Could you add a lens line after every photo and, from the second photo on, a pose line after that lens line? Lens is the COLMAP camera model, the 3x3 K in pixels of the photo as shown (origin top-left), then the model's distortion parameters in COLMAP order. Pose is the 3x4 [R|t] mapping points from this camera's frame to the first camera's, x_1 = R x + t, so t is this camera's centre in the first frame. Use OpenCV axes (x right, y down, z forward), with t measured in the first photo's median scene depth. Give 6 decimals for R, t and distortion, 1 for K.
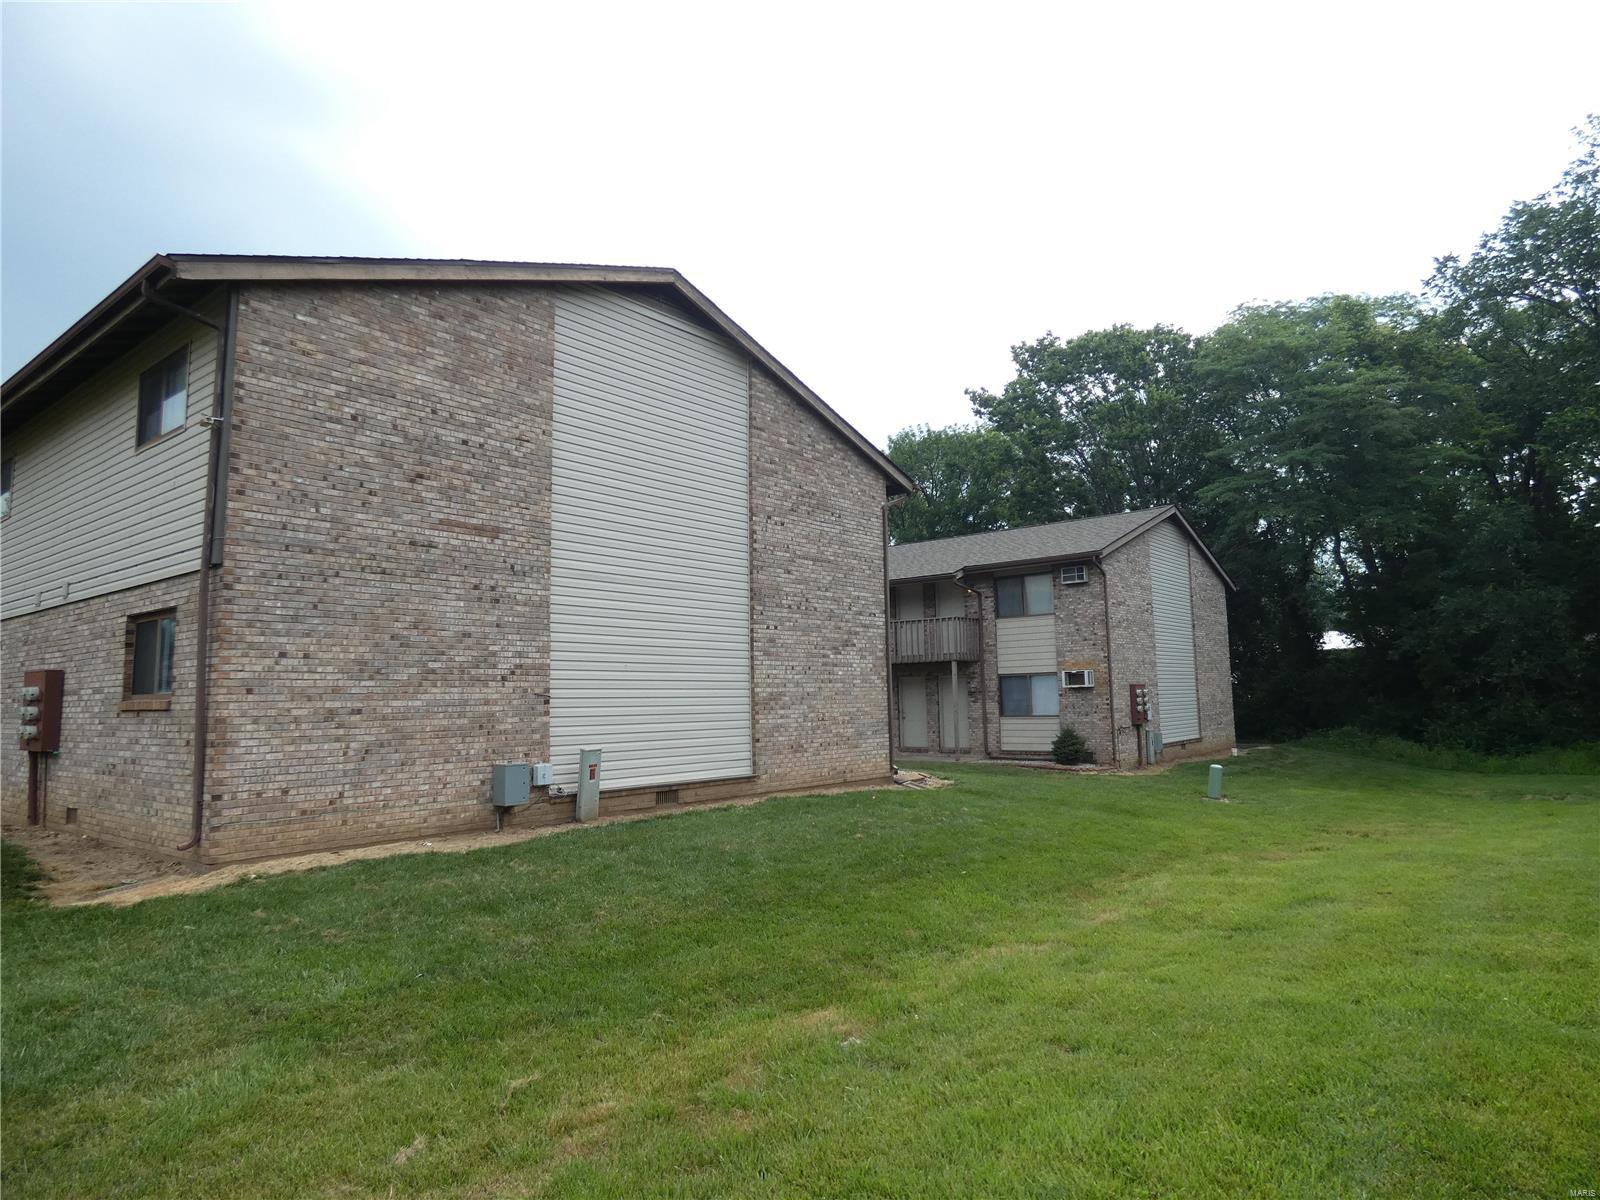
lens RADIAL K [[956.2, 0, 809.9], [0, 956.2, 596.5], [0, 0, 1]] dist [0.002305, -0.002824]
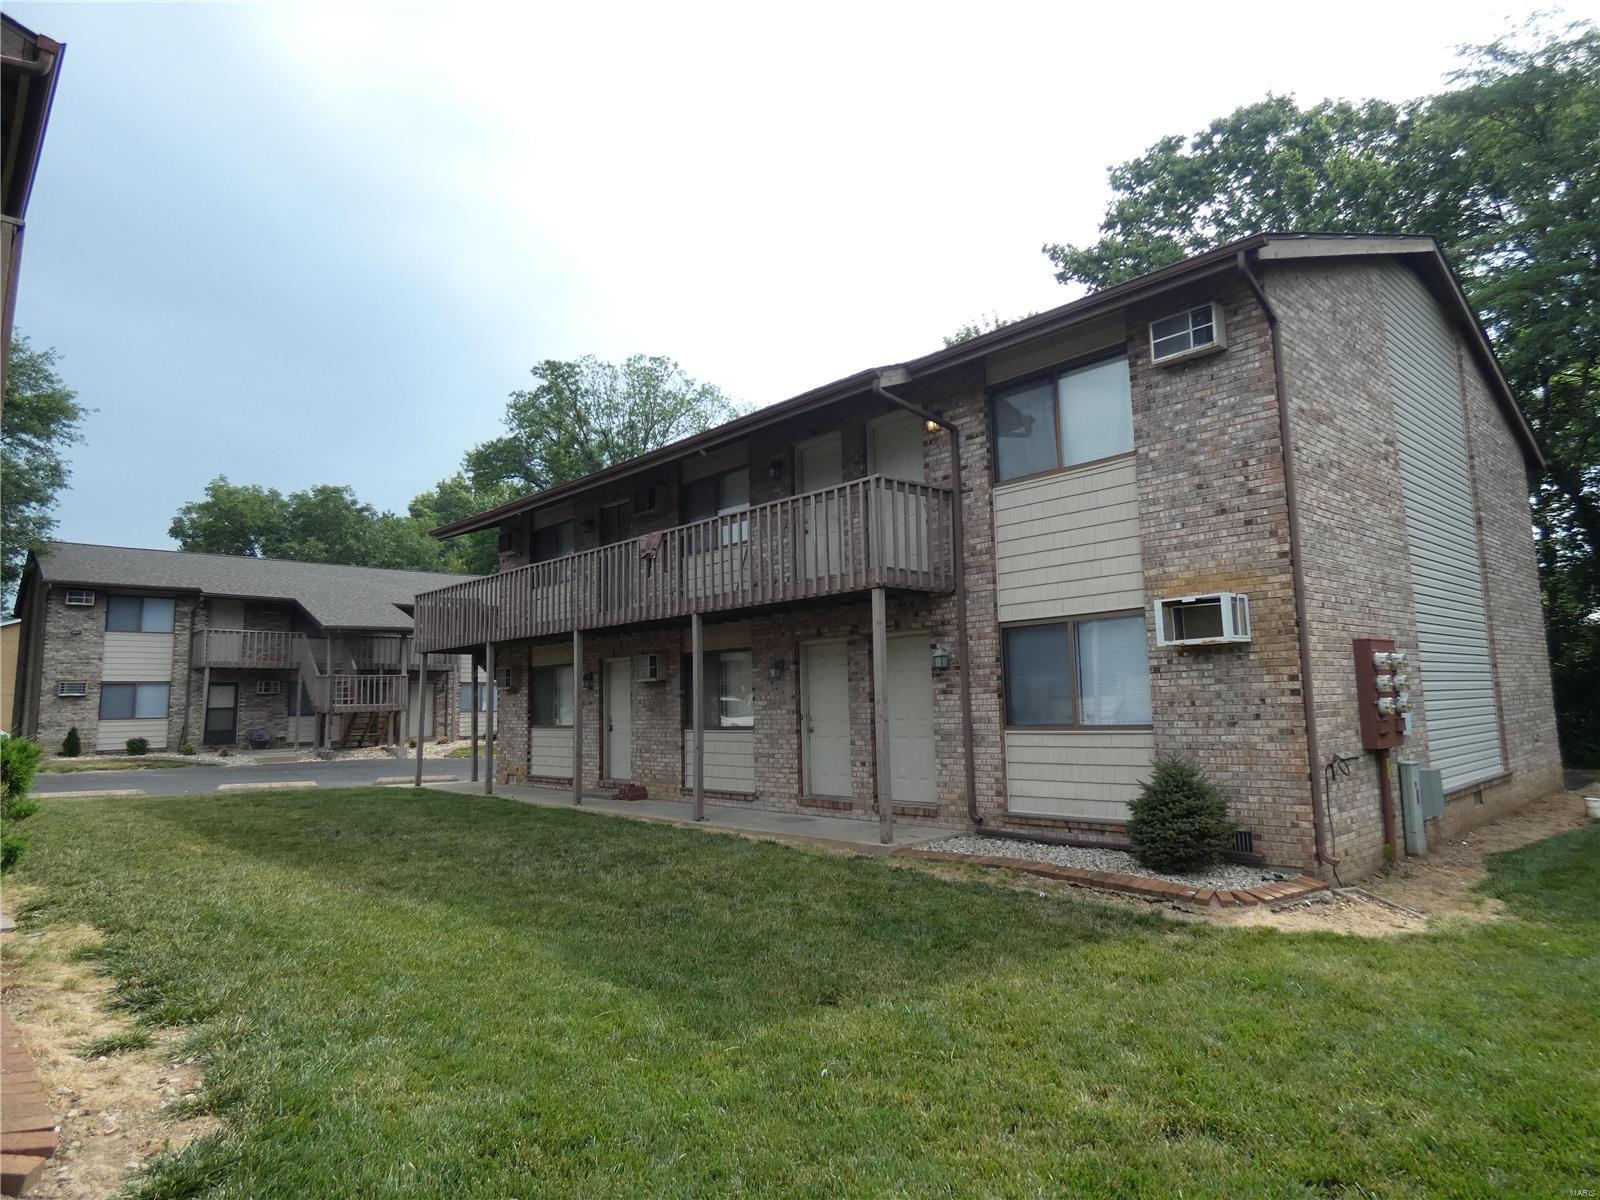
lens RADIAL K [[956.2, 0, 816.8], [0, 956.2, 589.1], [0, 0, 1]] dist [0.002305, -0.002824]
pose [[0.990778, -0.021435, -0.133790, 0.174792], [0.020044, 0.999730, -0.011735, 0.070358], [0.134006, 0.008945, 0.990940, 0.590311]]
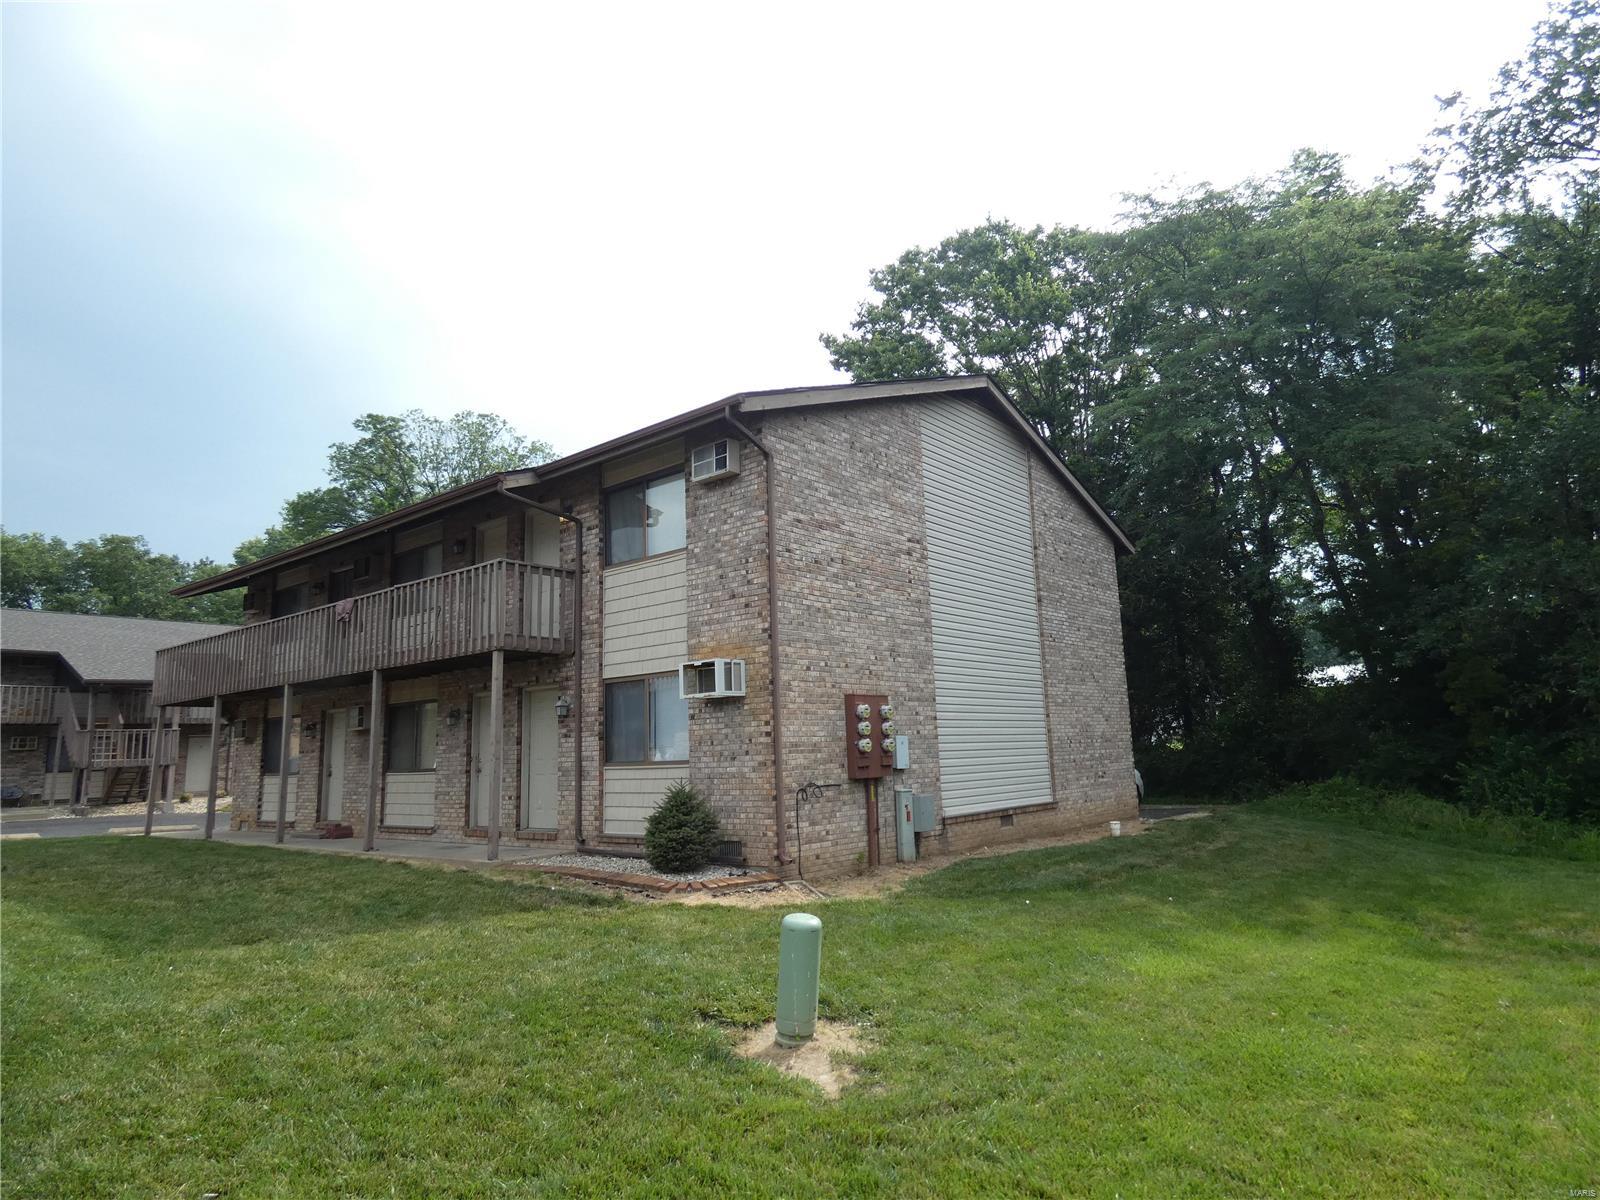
lens RADIAL K [[956.2, 0, 801.7], [0, 956.2, 596.9], [0, 0, 1]] dist [0.002305, -0.002824]
pose [[0.999839, -0.013682, -0.011631, 0.306091], [0.012998, 0.998293, -0.056944, 0.067954], [0.012391, 0.056783, 0.998310, 0.502621]]
